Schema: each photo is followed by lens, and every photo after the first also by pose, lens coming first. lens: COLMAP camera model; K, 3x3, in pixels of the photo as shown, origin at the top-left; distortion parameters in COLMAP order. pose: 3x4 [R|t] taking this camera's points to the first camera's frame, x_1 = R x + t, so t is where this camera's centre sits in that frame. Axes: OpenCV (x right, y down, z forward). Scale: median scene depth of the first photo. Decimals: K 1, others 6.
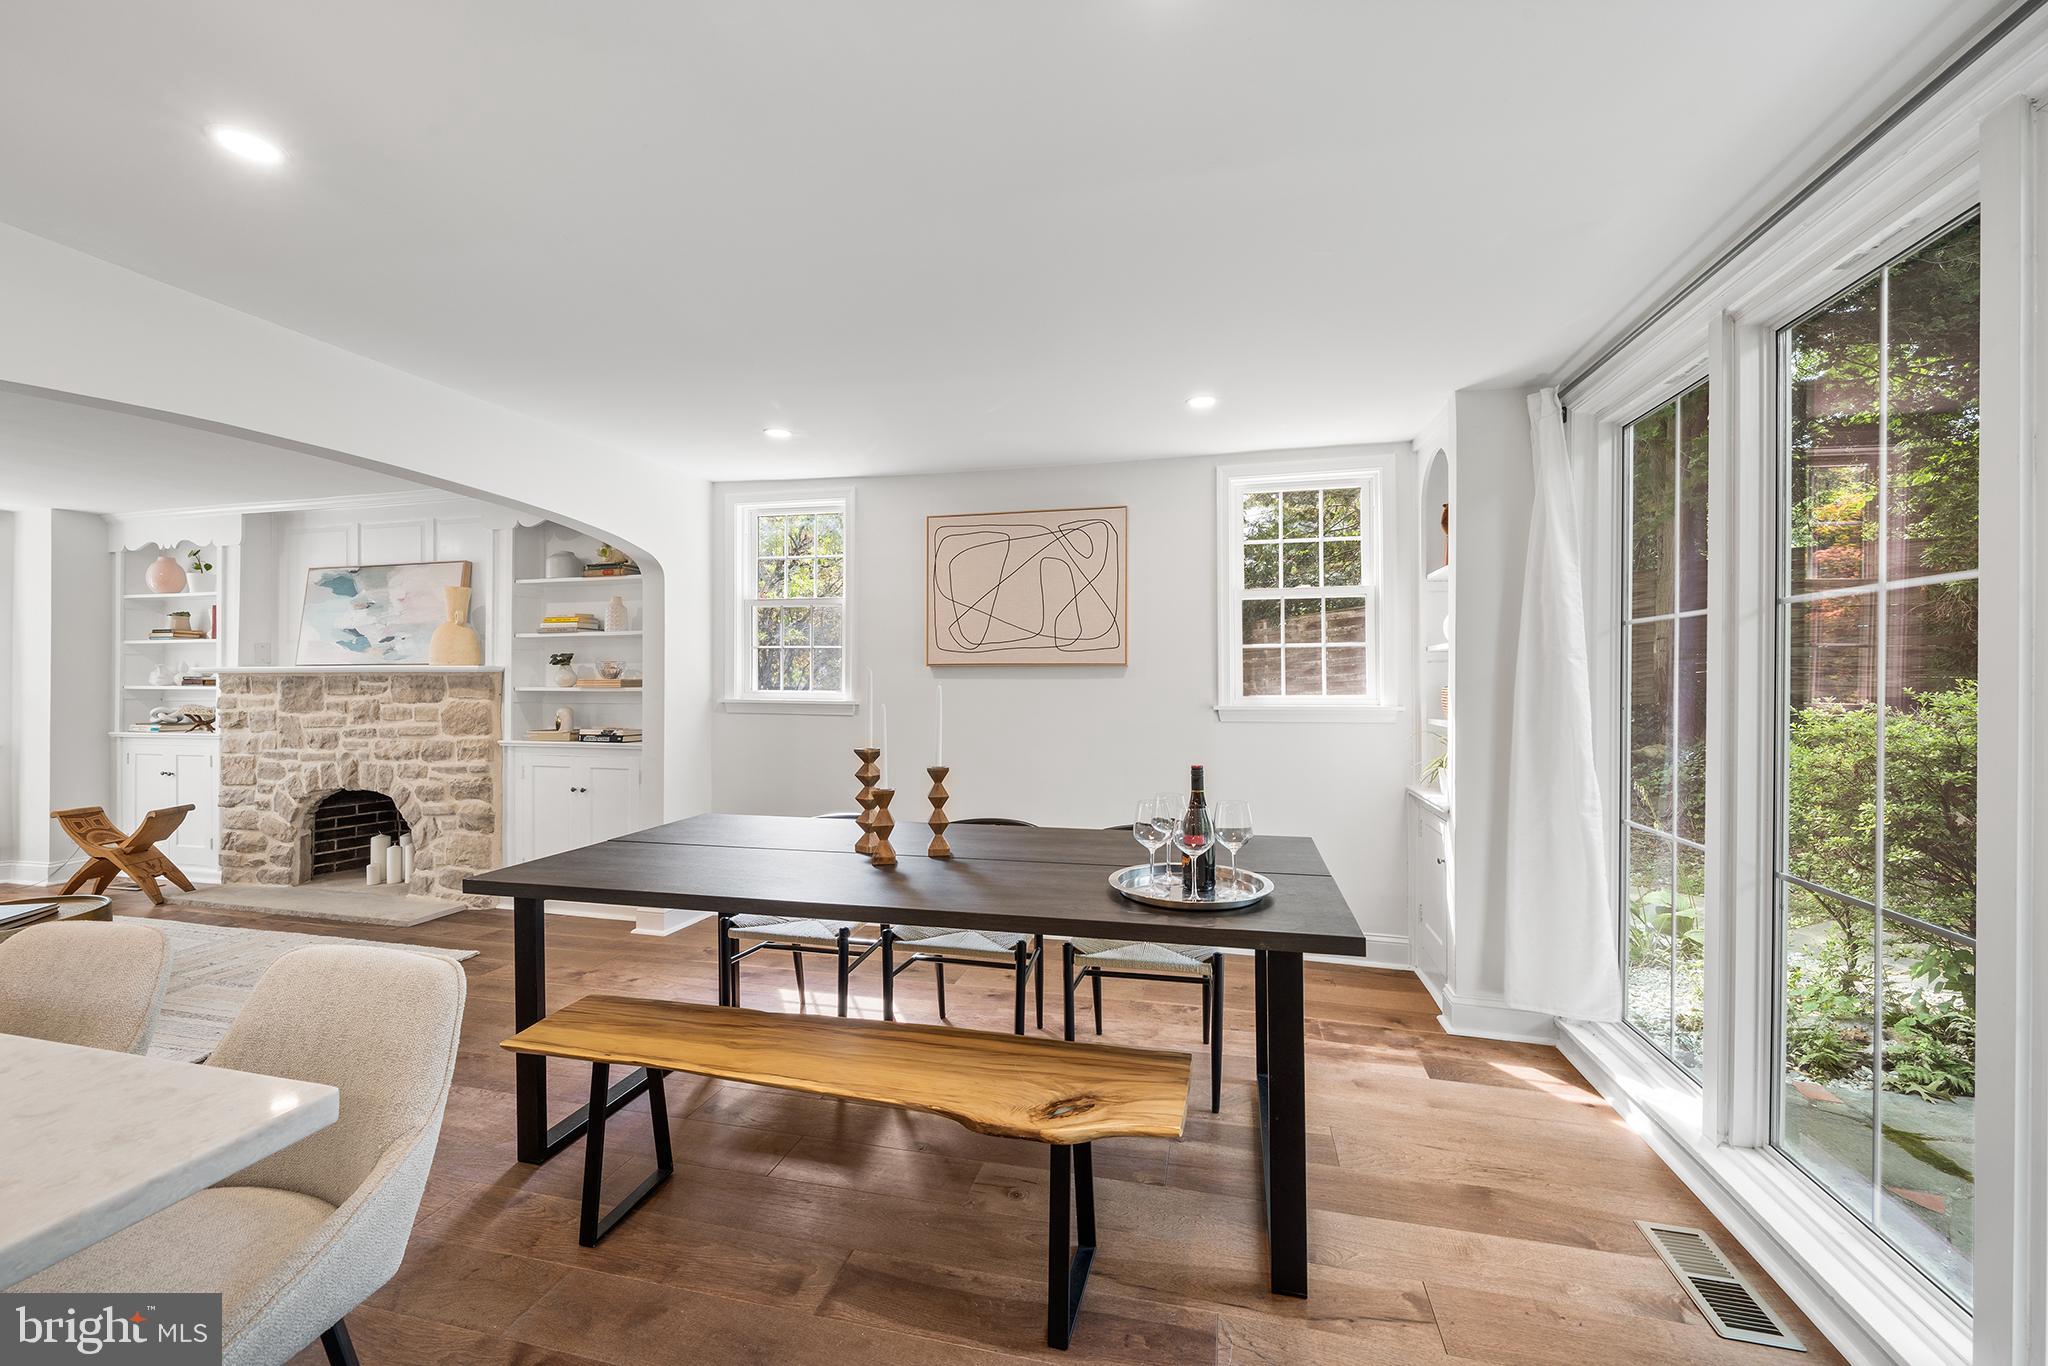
lens RADIAL K [[776.4, 0, 1035.0], [0, 776.4, 678.4], [0, 0, 1]] dist [-0.003435, -0.000099]
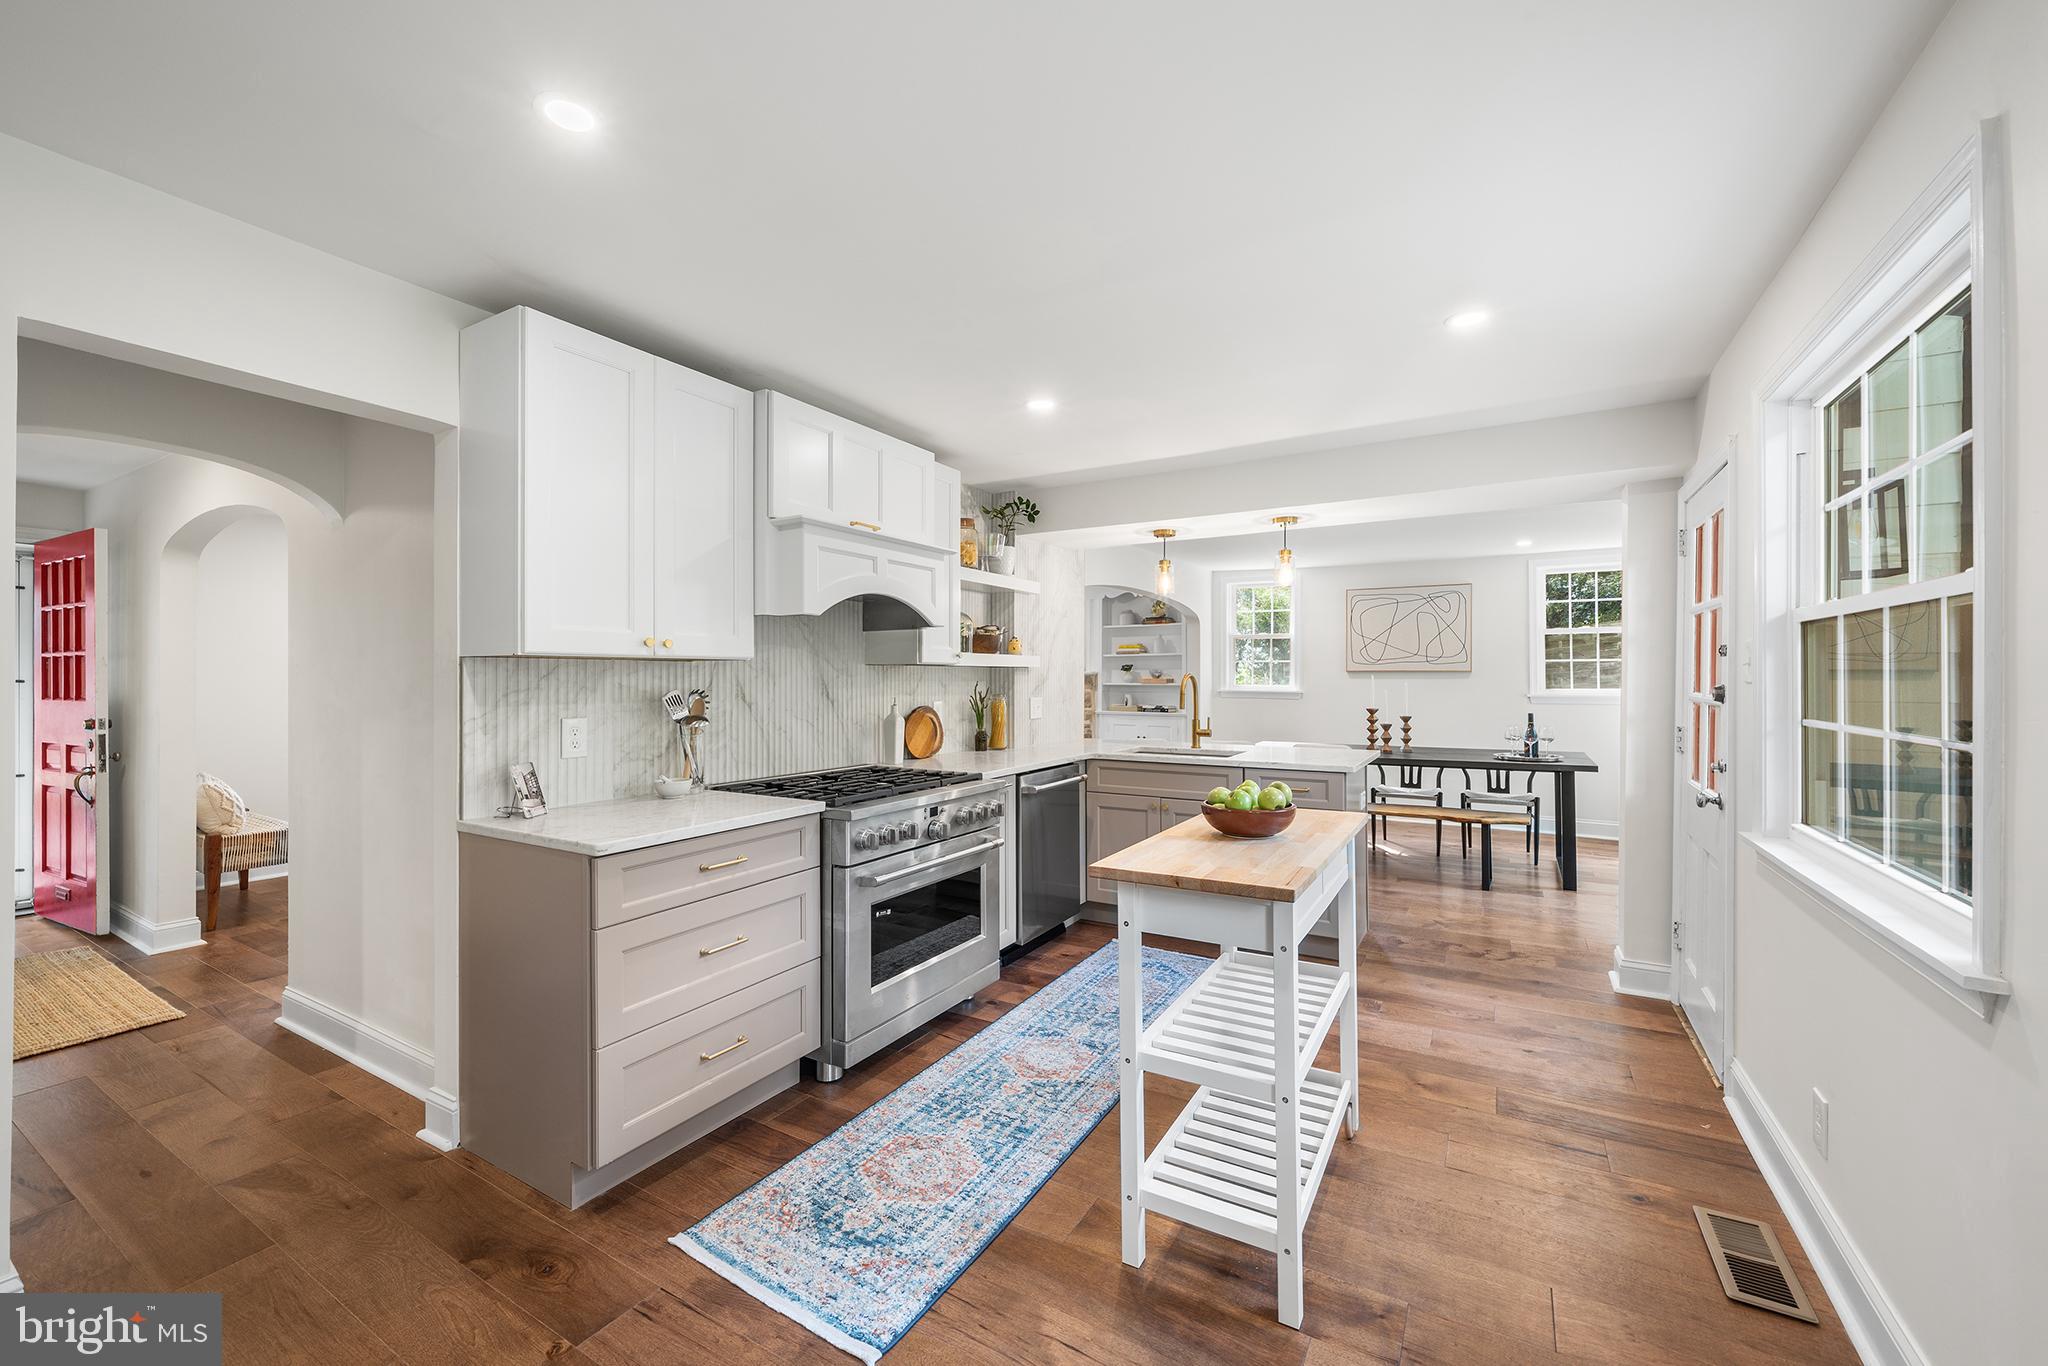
lens RADIAL K [[818.0, 0, 1037.3], [0, 818.0, 673.9], [0, 0, 1]] dist [0.001327, -0.001164]
pose [[0.961228, 0.001080, -0.275752, -0.275962], [-0.001689, 0.999997, -0.001974, -0.005763], [0.275749, 0.002363, 0.961227, -0.926700]]
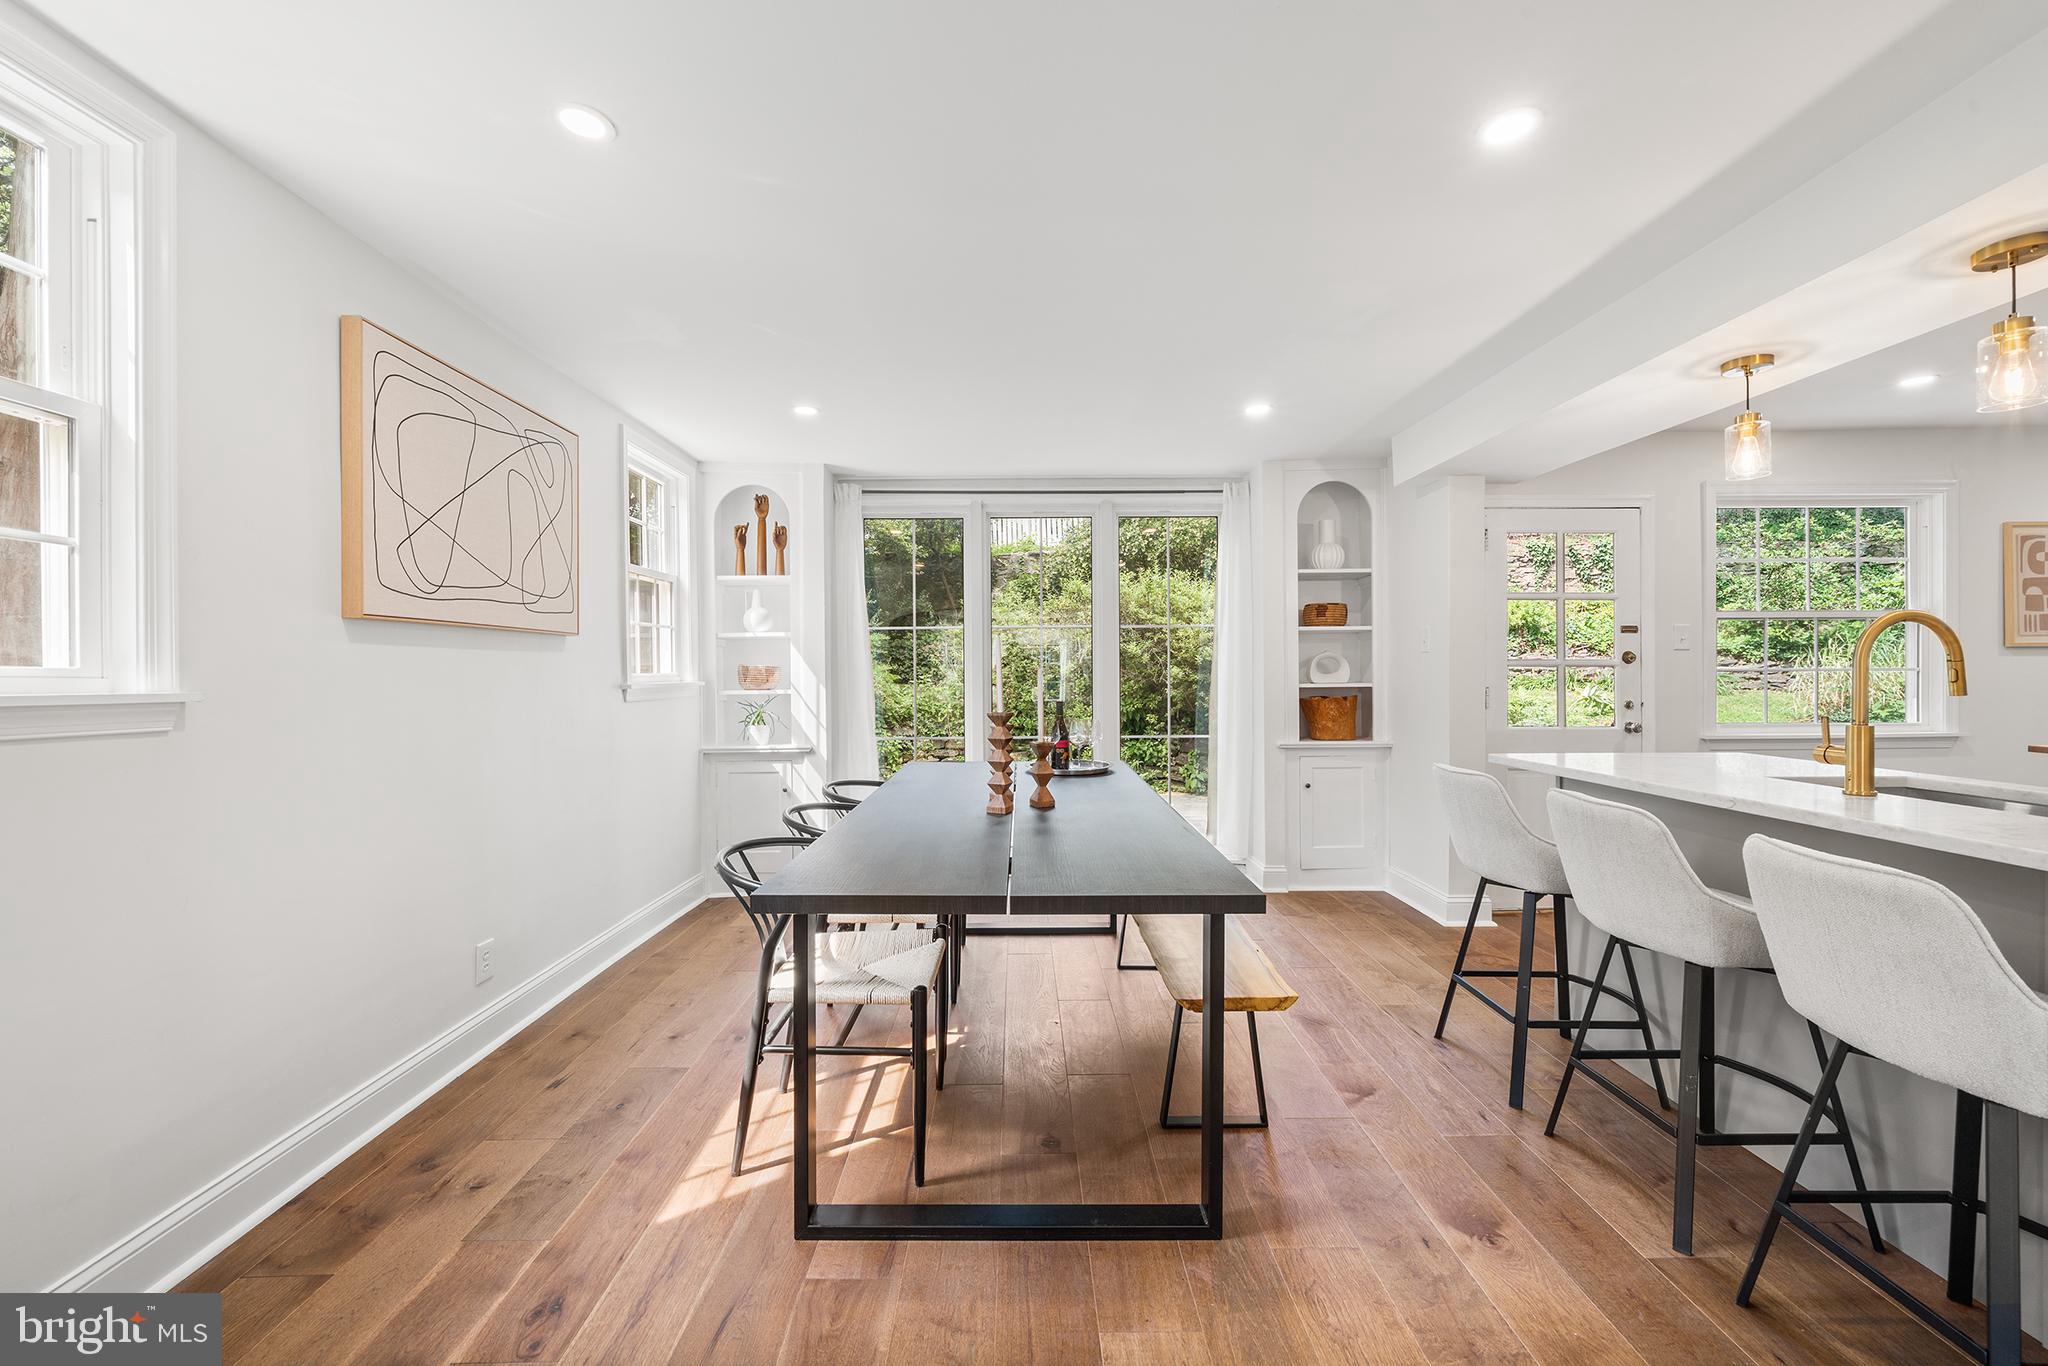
lens RADIAL K [[776.4, 0, 1006.9], [0, 776.4, 679.7], [0, 0, 1]] dist [-0.003435, -0.000099]
pose [[-0.234833, -0.008273, 0.972000, -0.647342], [0.005051, 0.999940, 0.009731, 0.019512], [-0.972023, 0.007195, -0.234777, 0.646244]]
